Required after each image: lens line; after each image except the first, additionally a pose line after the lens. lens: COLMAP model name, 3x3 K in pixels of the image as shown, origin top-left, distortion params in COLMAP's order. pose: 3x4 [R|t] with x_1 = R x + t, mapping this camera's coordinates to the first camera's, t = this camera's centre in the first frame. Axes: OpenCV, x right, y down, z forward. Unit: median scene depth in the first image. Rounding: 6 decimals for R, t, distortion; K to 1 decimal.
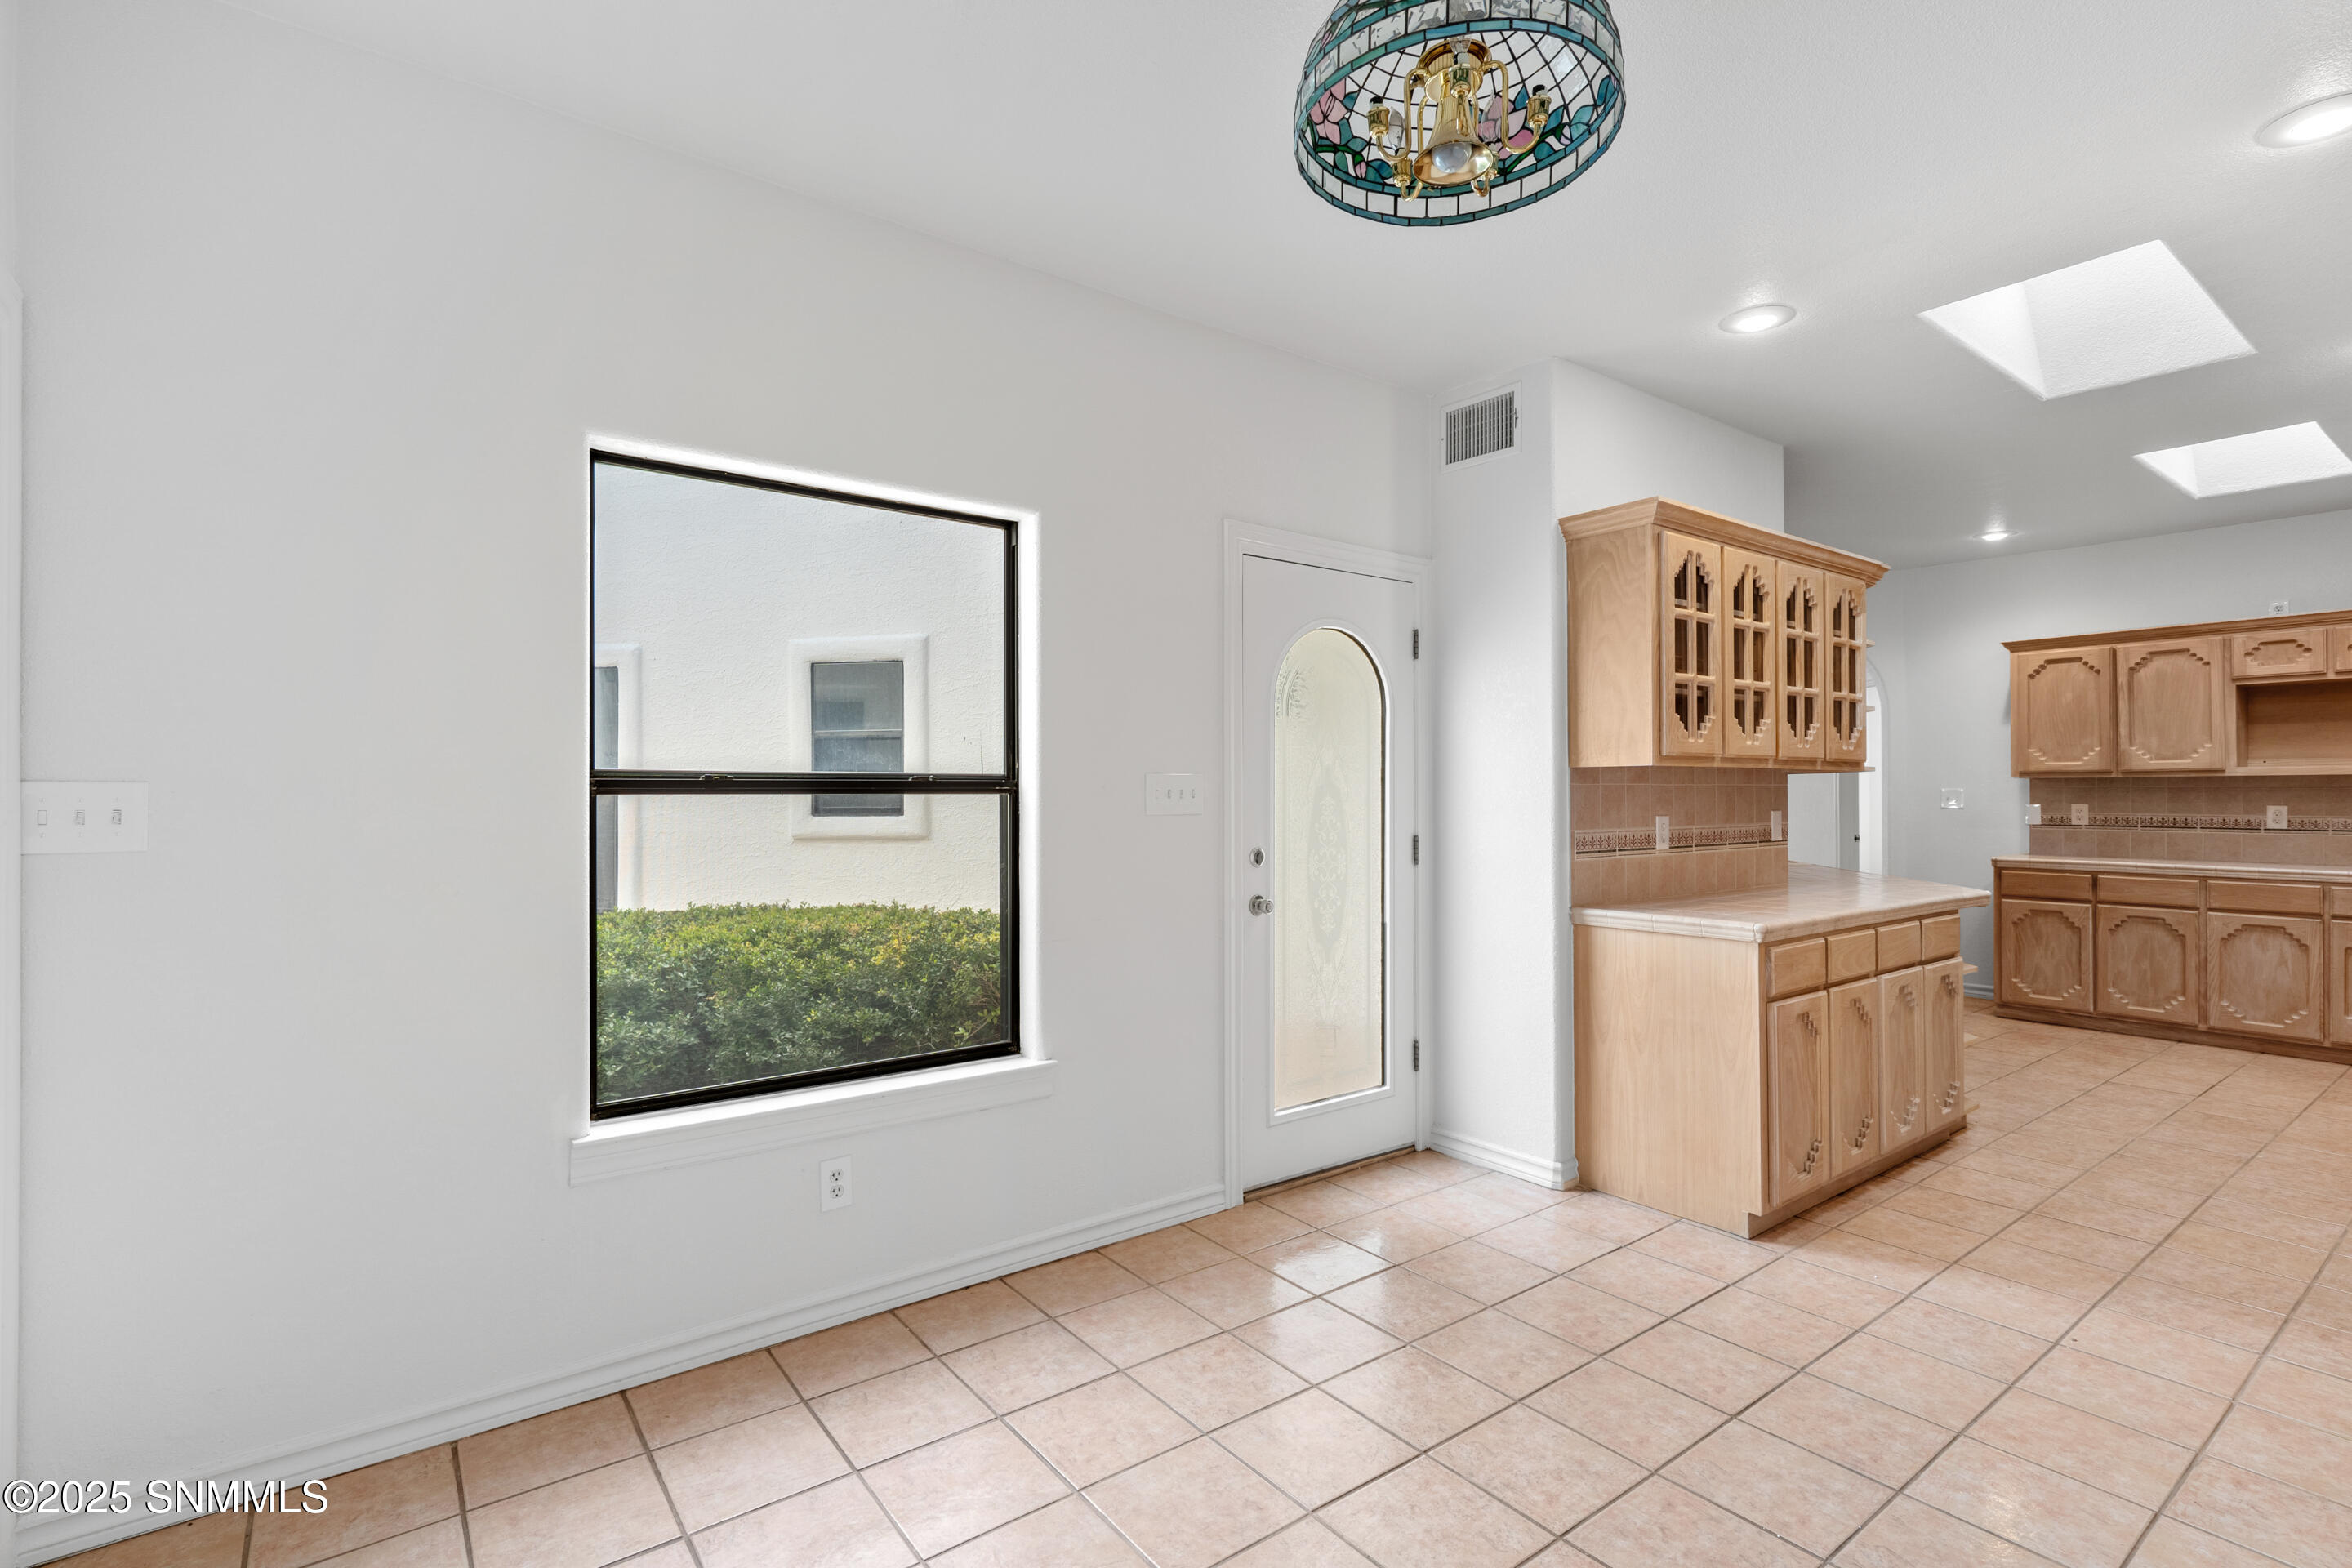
lens RADIAL K [[1089.7, 0, 1173.6], [0, 1089.7, 785.1], [0, 0, 1]] dist [0.002351, -0.001408]
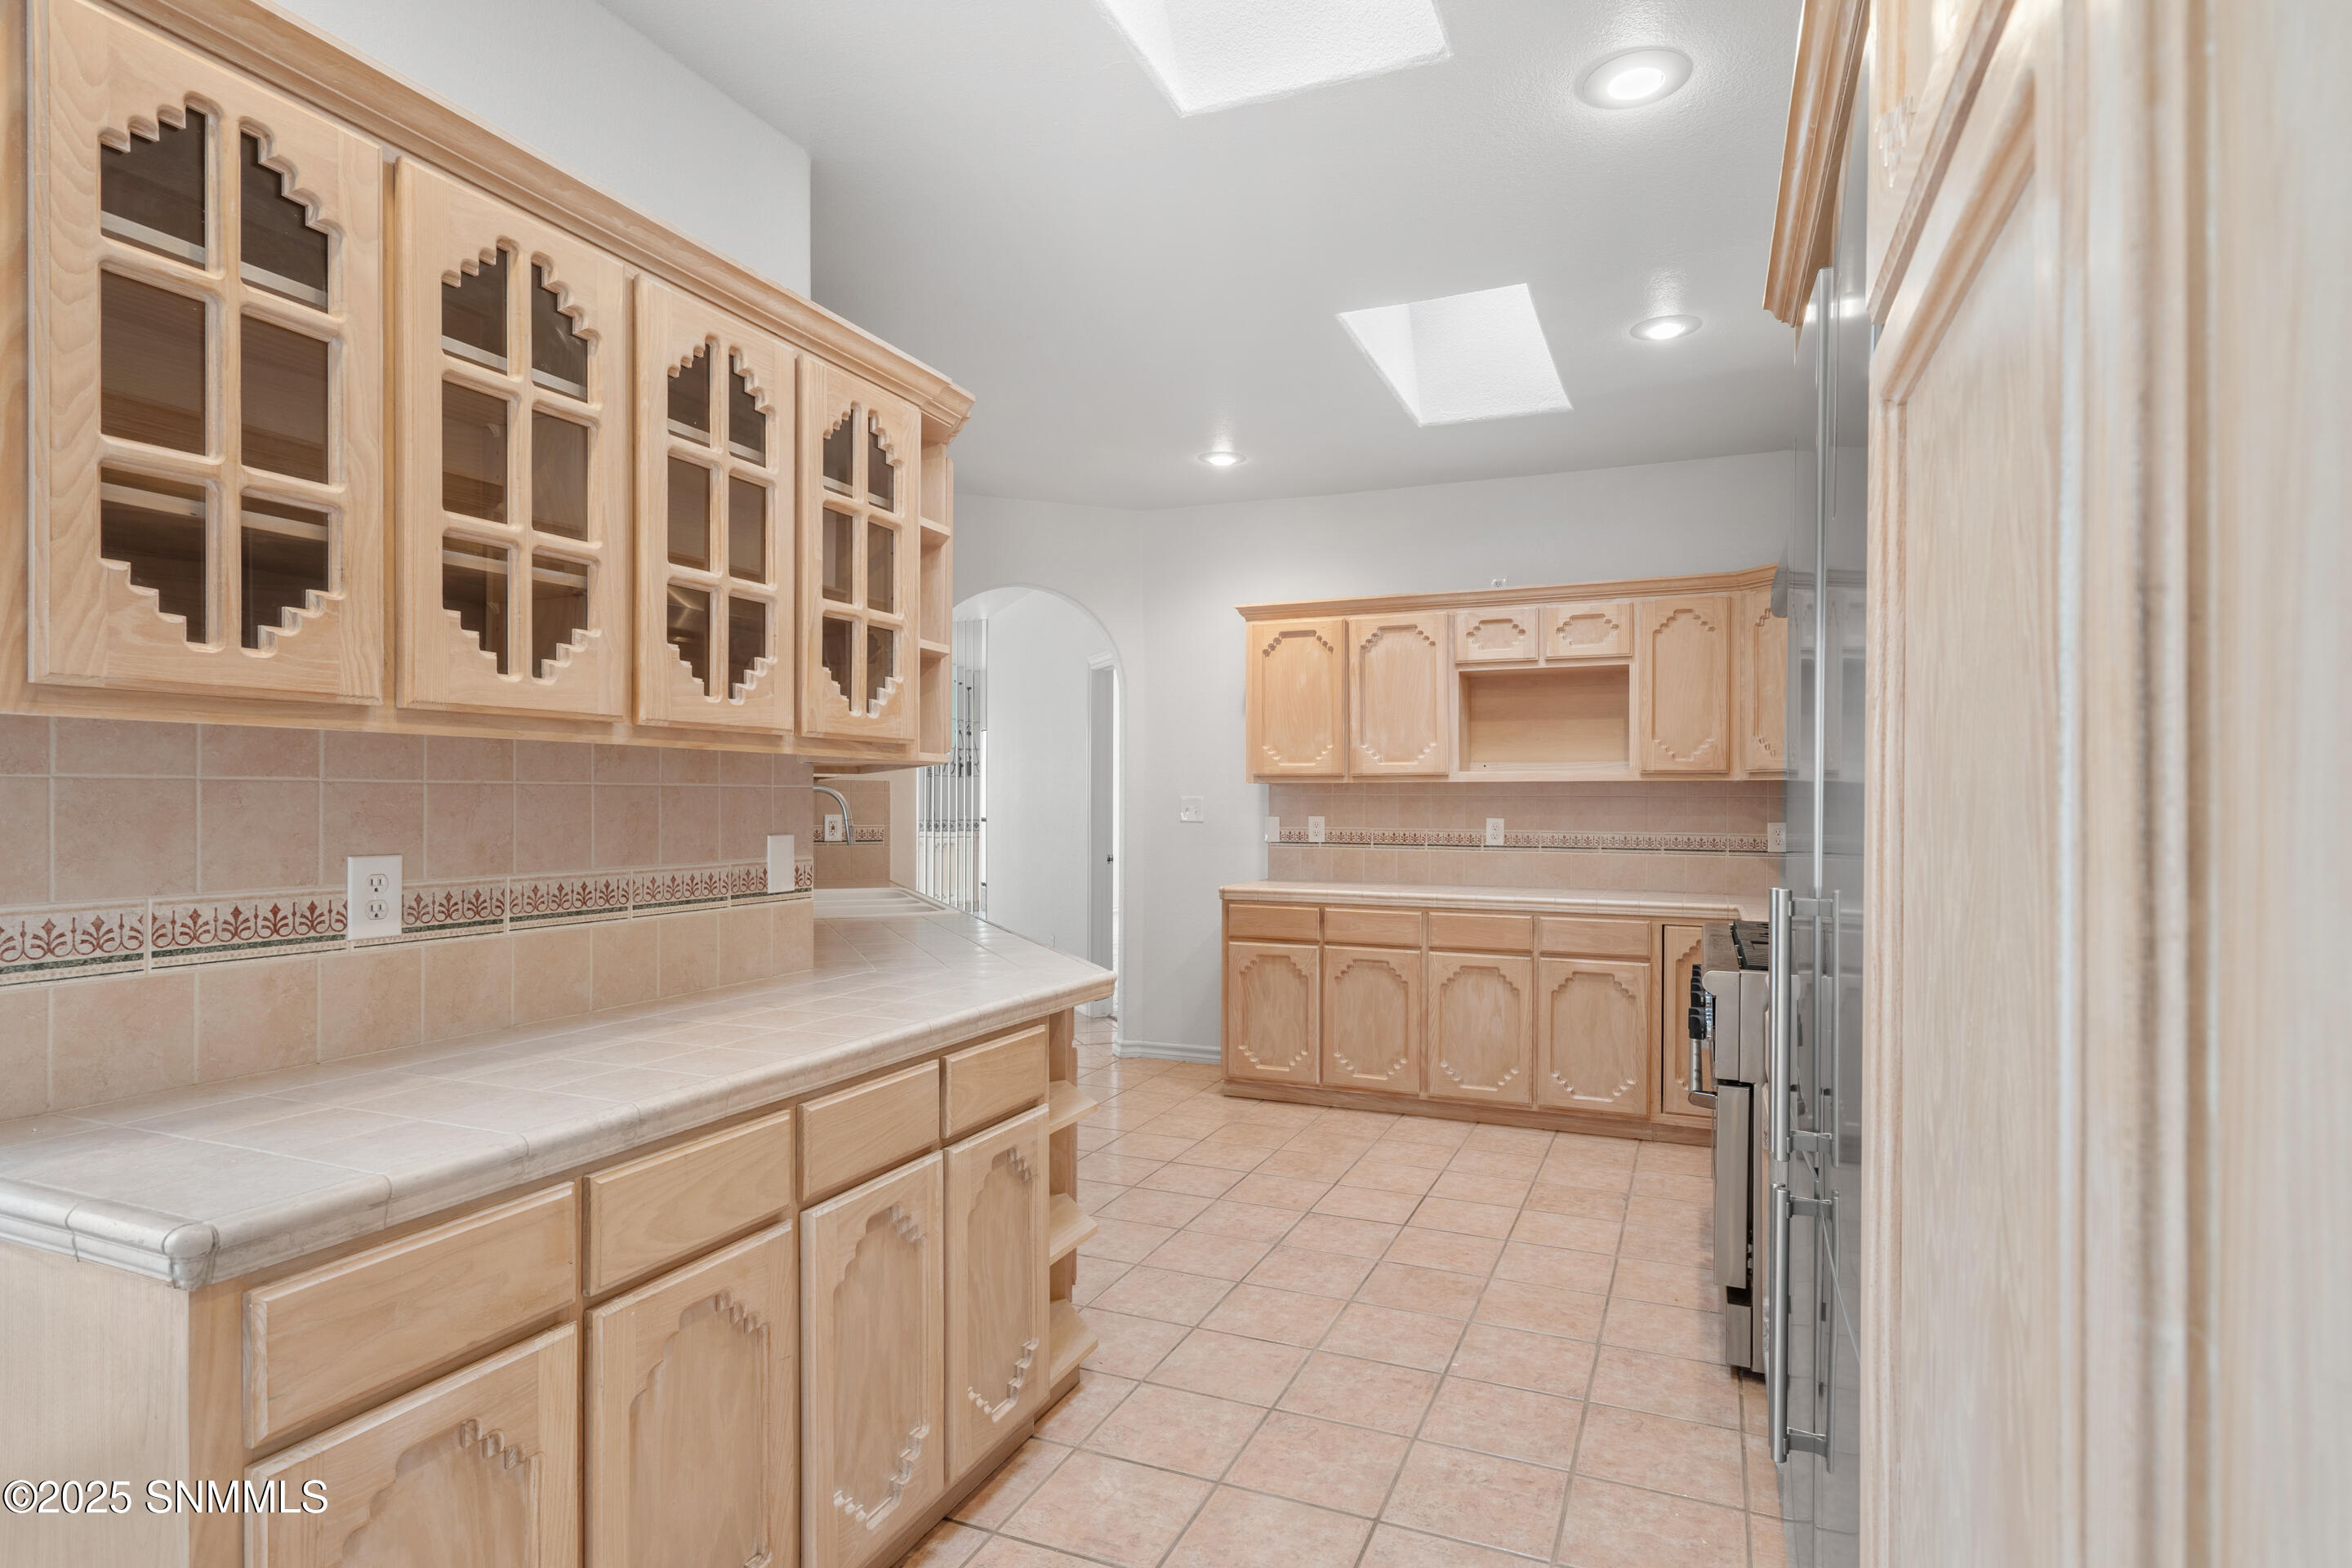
lens RADIAL K [[1222.9, 0, 1176.9], [0, 1222.9, 793.7], [0, 0, 1]] dist [0.001340, -0.000288]
pose [[0.866029, 0.006558, 0.499951, 0.328561], [-0.007573, 0.999971, 0.000001, 0.001805], [-0.499937, -0.003786, 0.866053, 0.306514]]
